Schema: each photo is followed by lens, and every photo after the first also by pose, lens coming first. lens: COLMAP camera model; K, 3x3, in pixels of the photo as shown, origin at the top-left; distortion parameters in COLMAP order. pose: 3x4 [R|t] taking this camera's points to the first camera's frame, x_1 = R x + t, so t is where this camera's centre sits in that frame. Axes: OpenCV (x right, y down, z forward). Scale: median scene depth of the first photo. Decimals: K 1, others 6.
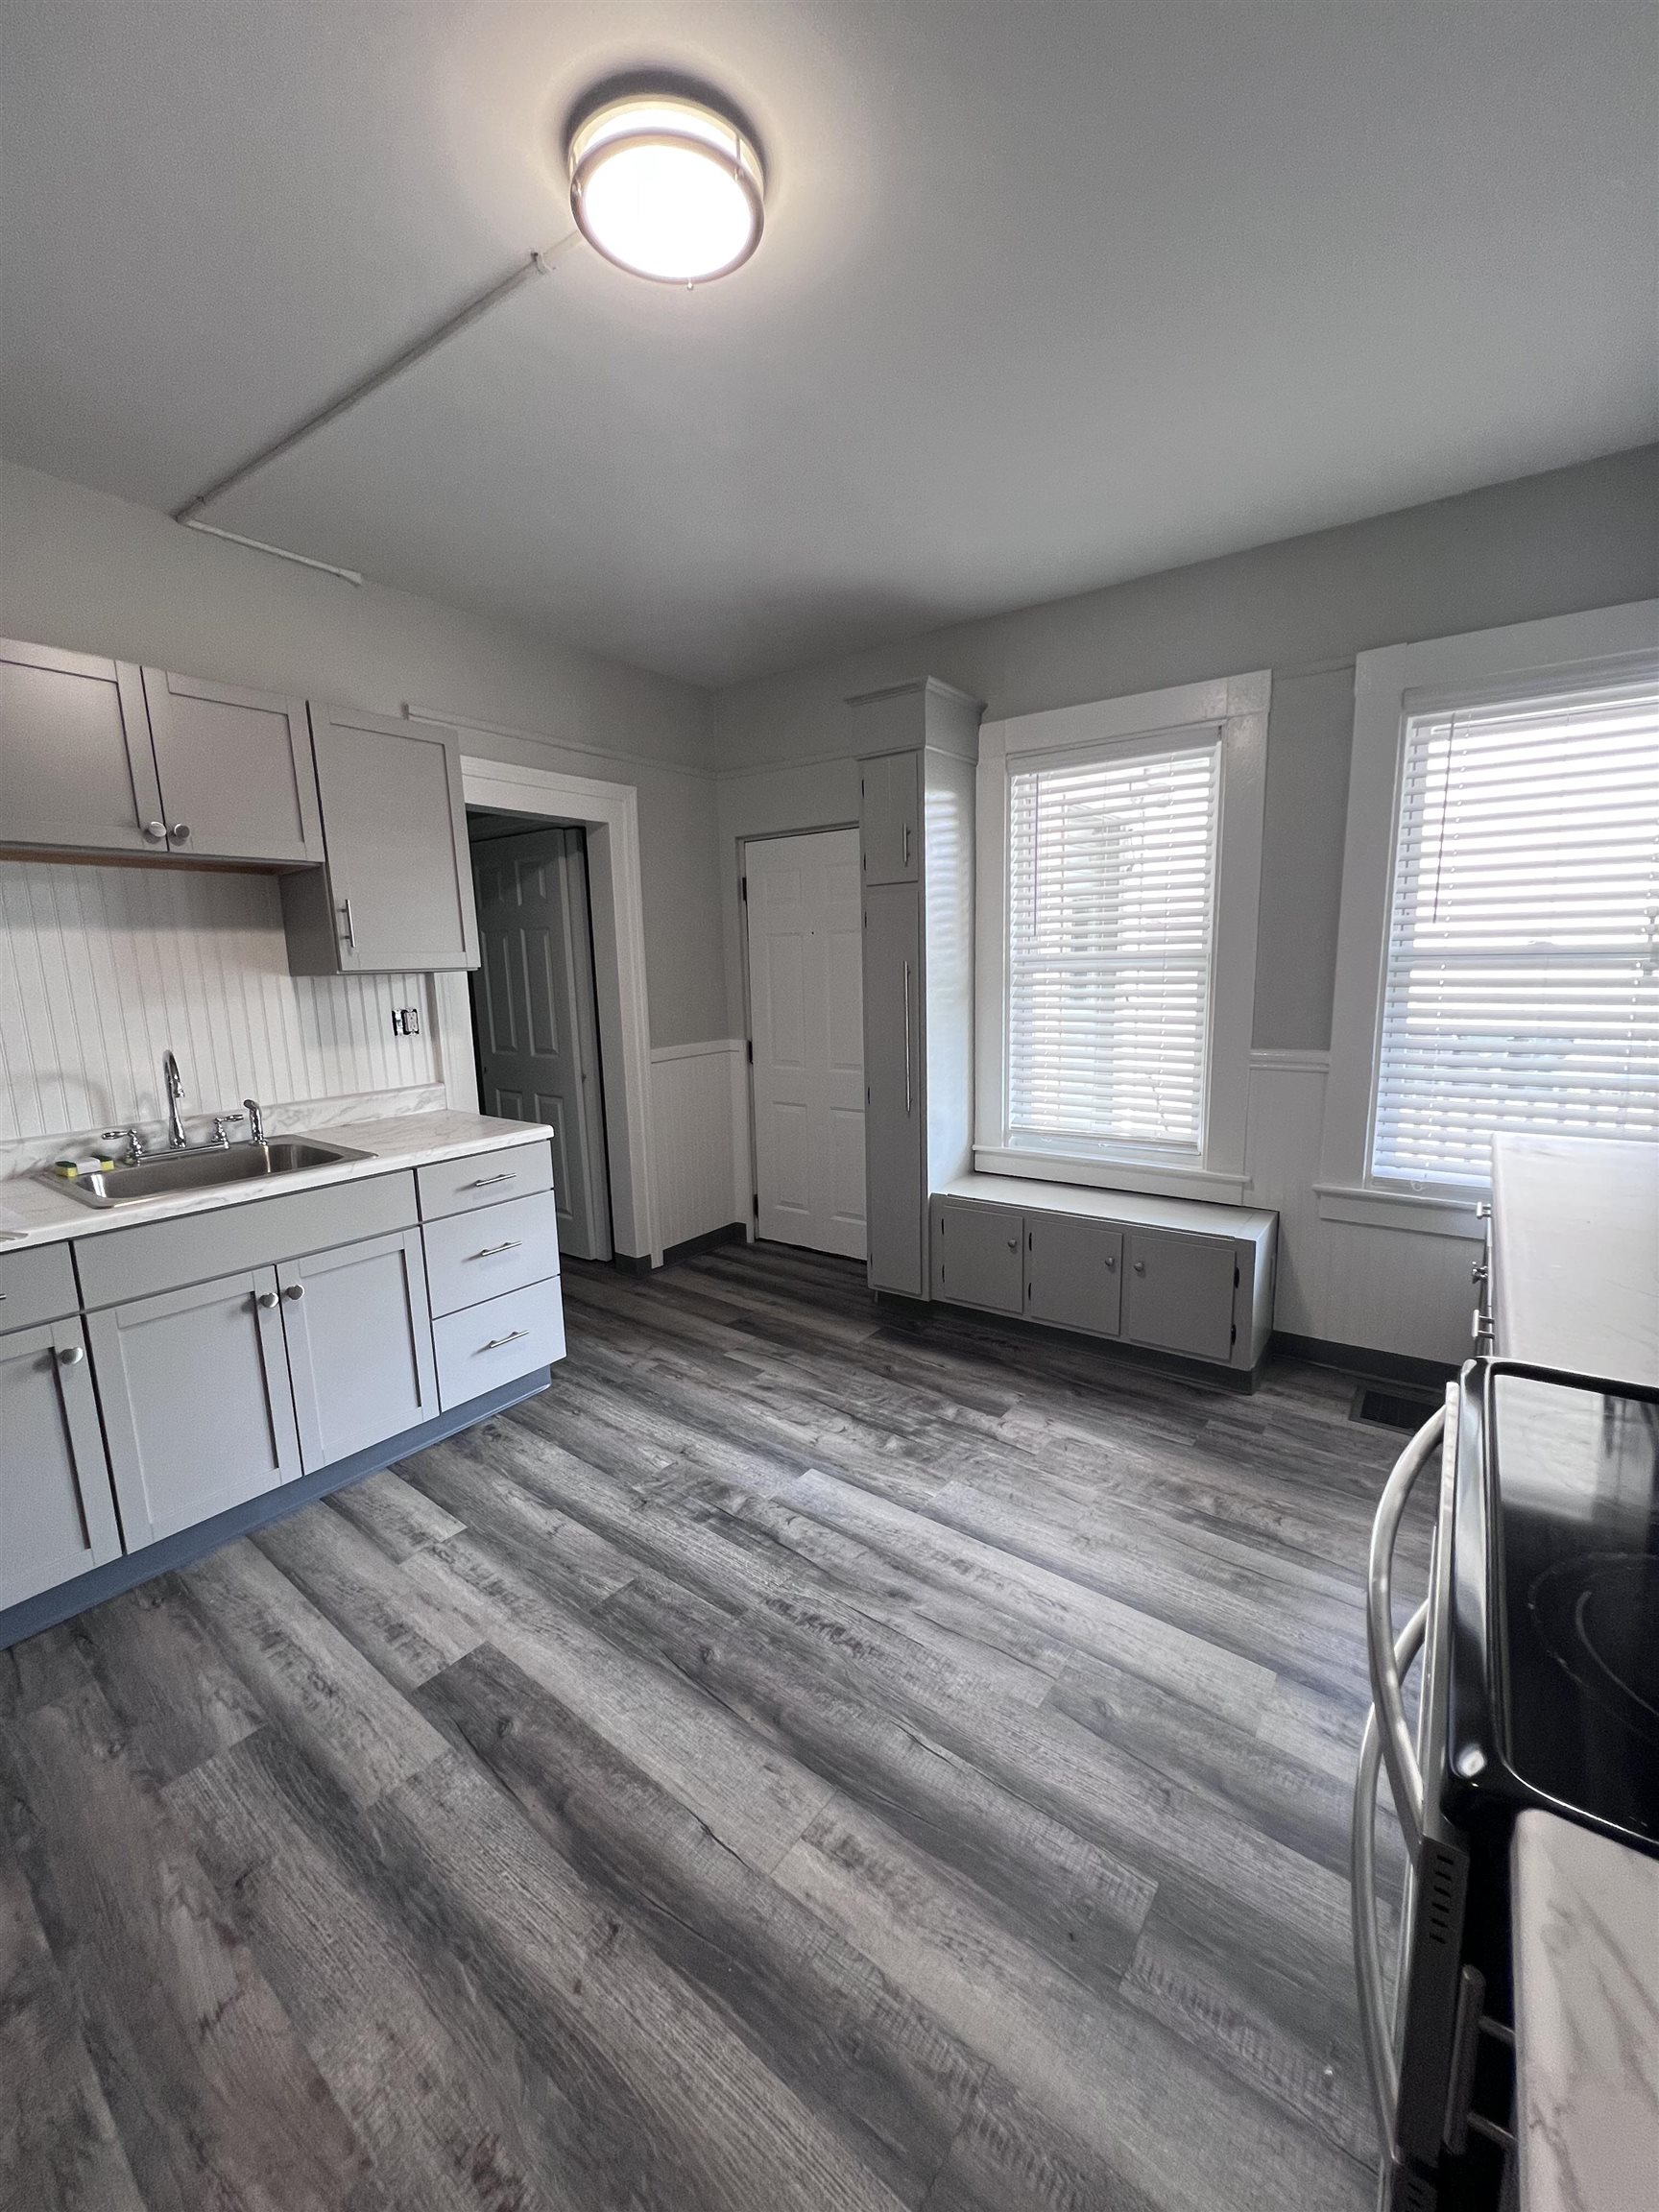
lens RADIAL K [[881.5, 0, 833.5], [0, 881.5, 1107.8], [0, 0, 1]] dist [-0.003473, 0.000410]
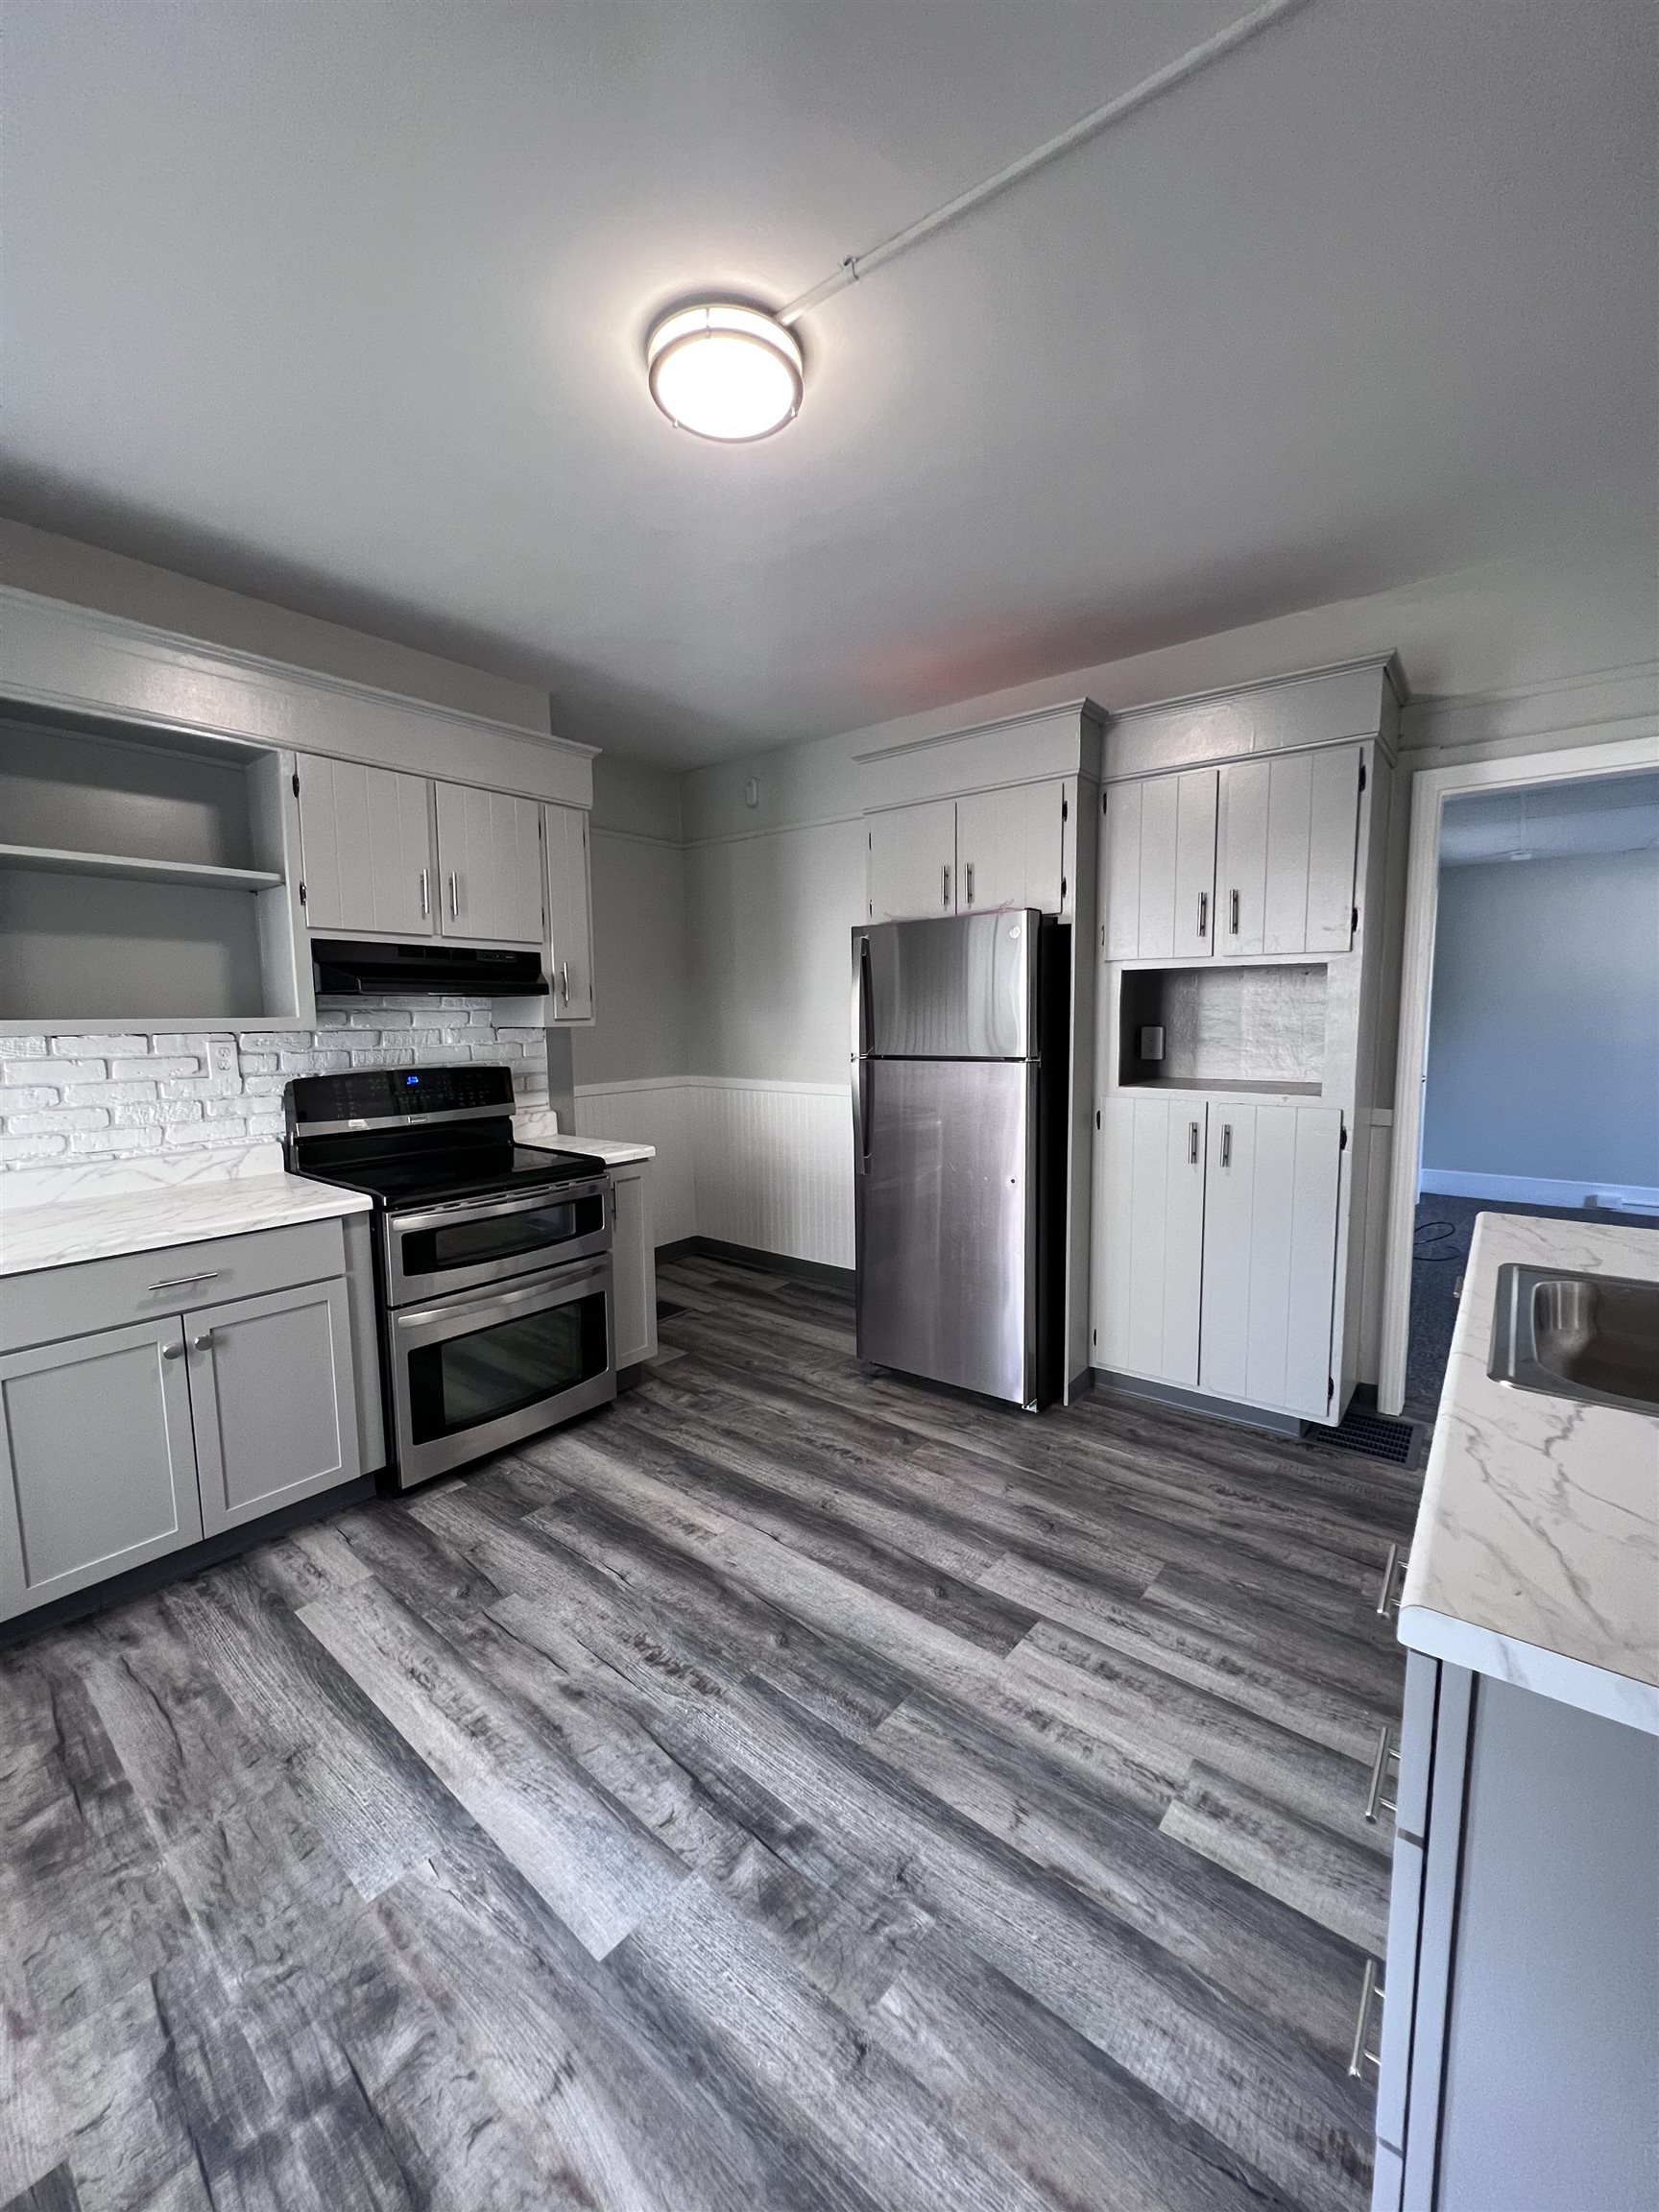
lens RADIAL K [[879.9, 0, 833.5], [0, 879.9, 1110.0], [0, 0, 1]] dist [-0.002758, 0.000287]
pose [[-0.998690, 0.028689, 0.042370, -0.230799], [0.039352, 0.959890, 0.277603, -0.240701], [-0.032707, 0.278907, -0.959761, 1.574908]]
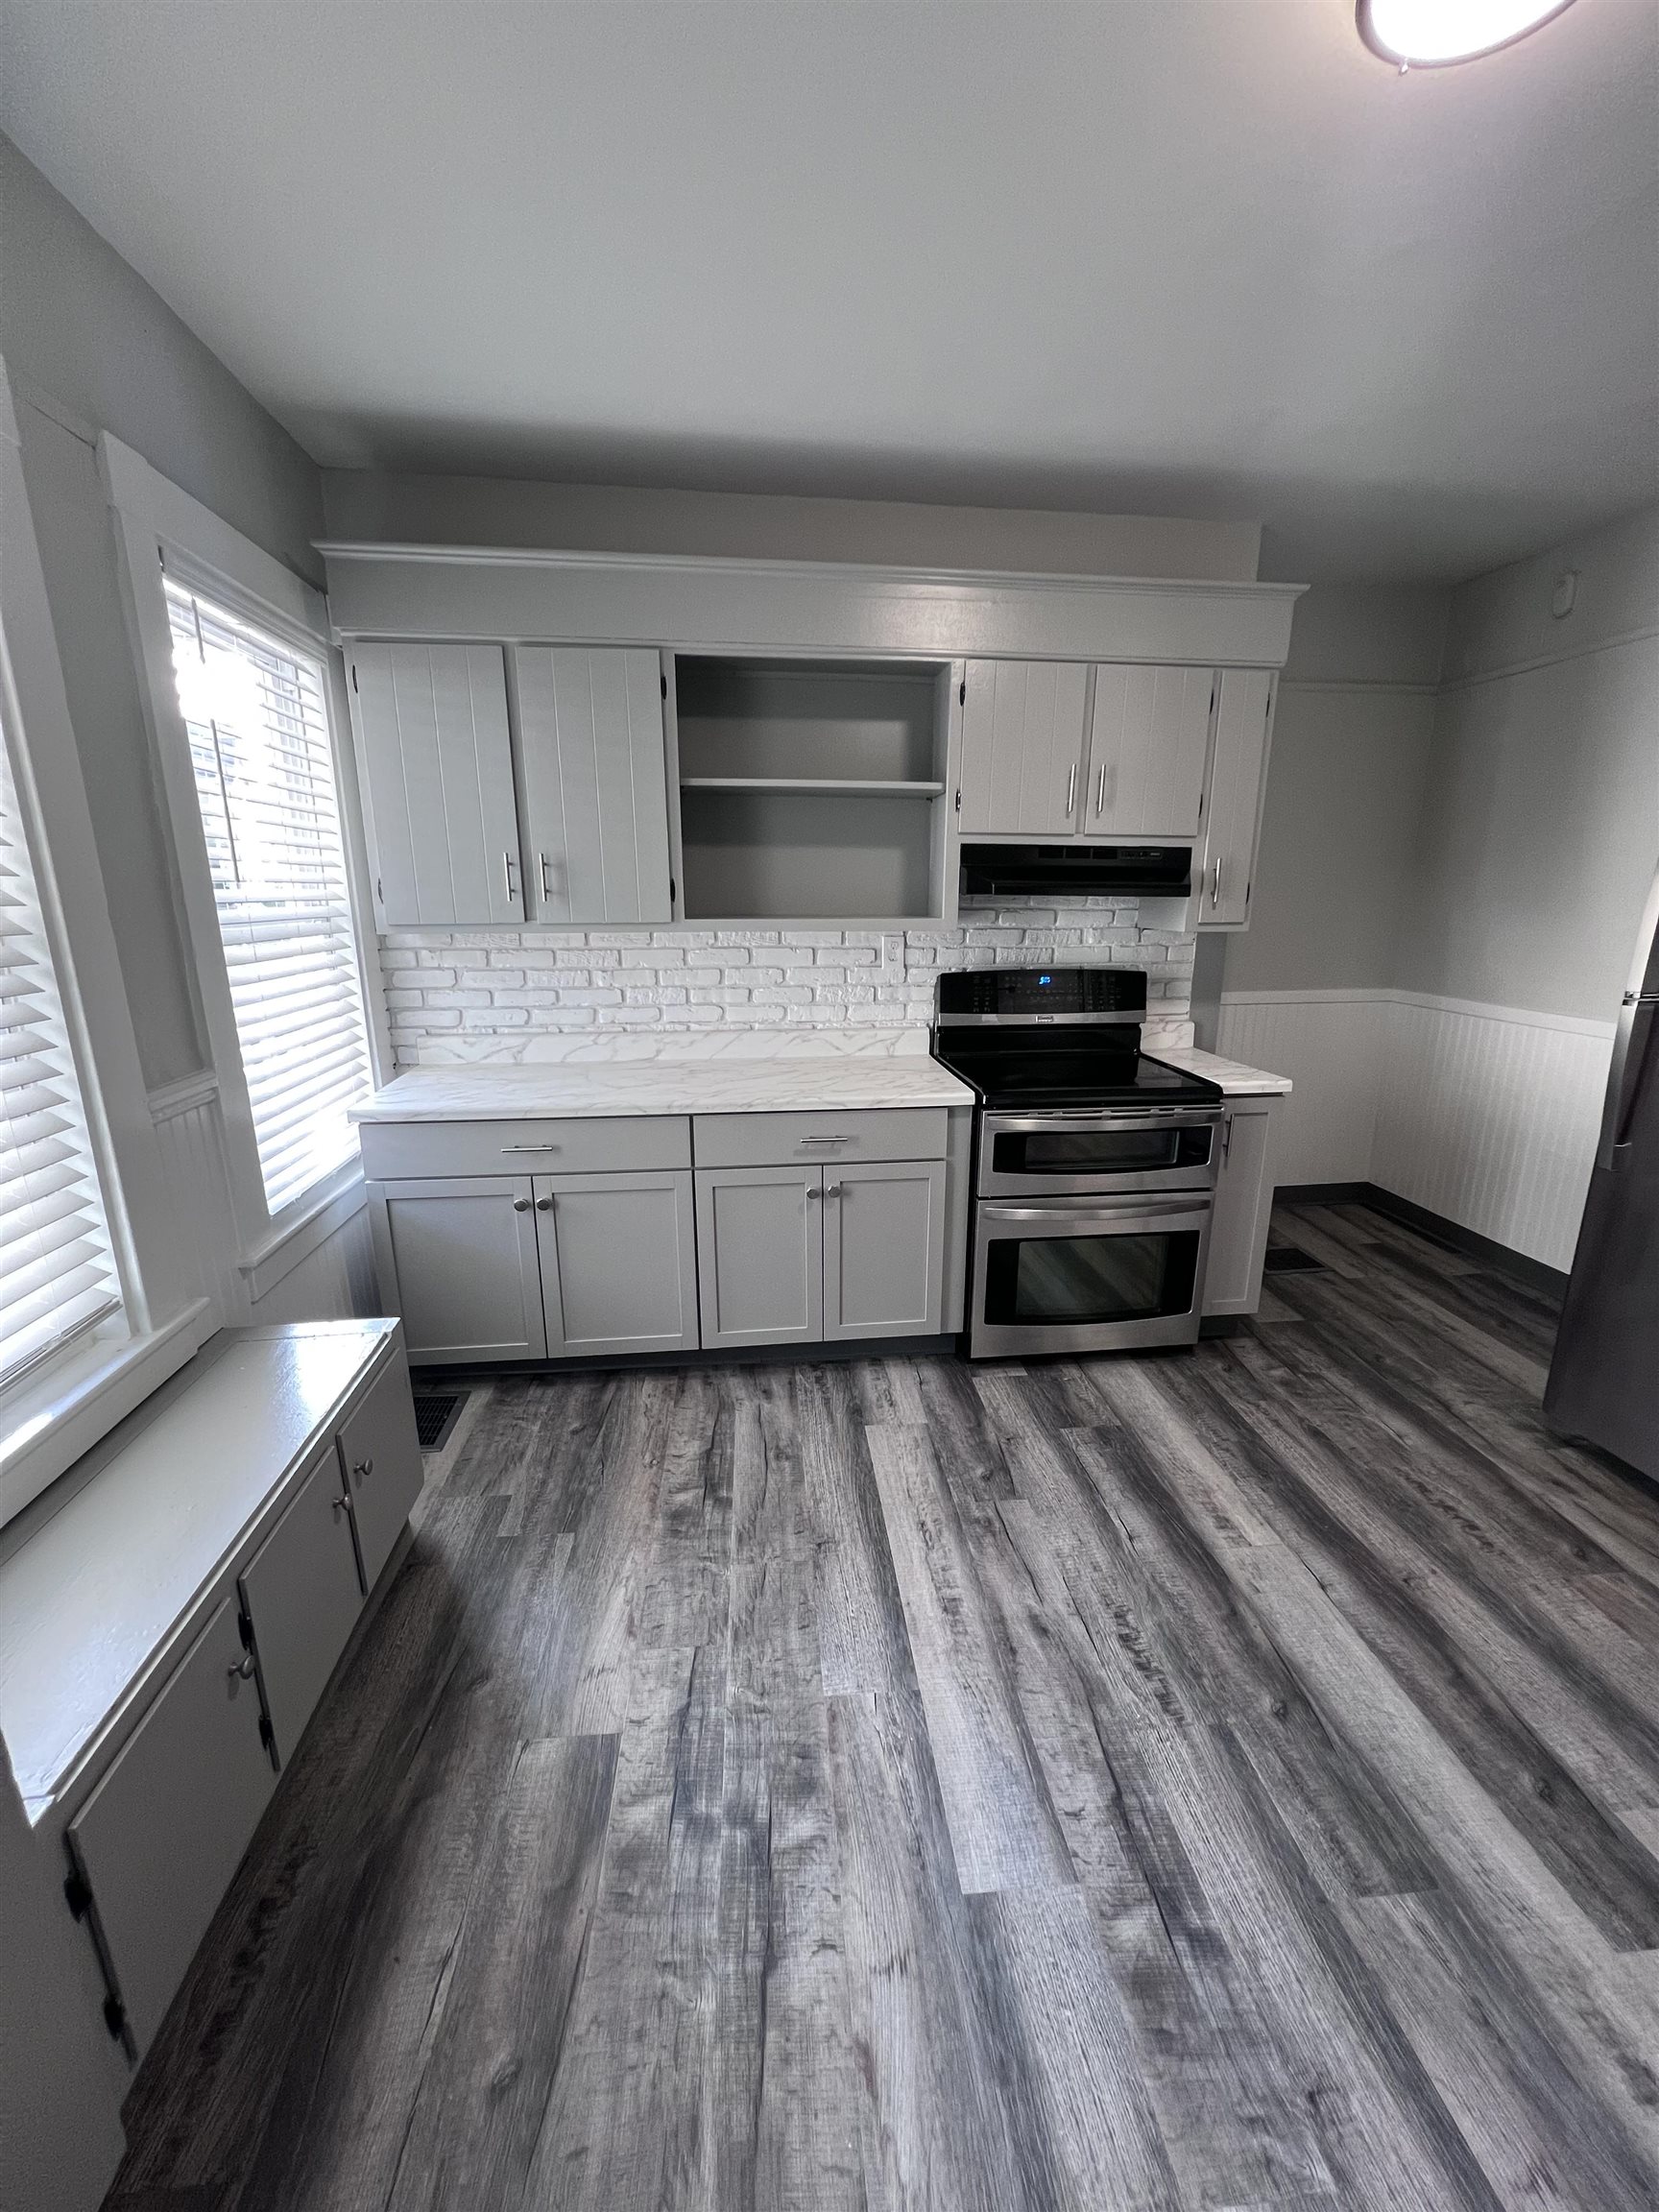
lens RADIAL K [[879.9, 0, 831.3], [0, 879.9, 1109.3], [0, 0, 1]] dist [-0.002758, 0.000287]
pose [[-0.679902, -0.156388, 0.716432, -0.322191], [0.139942, 0.931367, 0.336112, -0.256882], [-0.719826, 0.328783, -0.611353, 1.429683]]
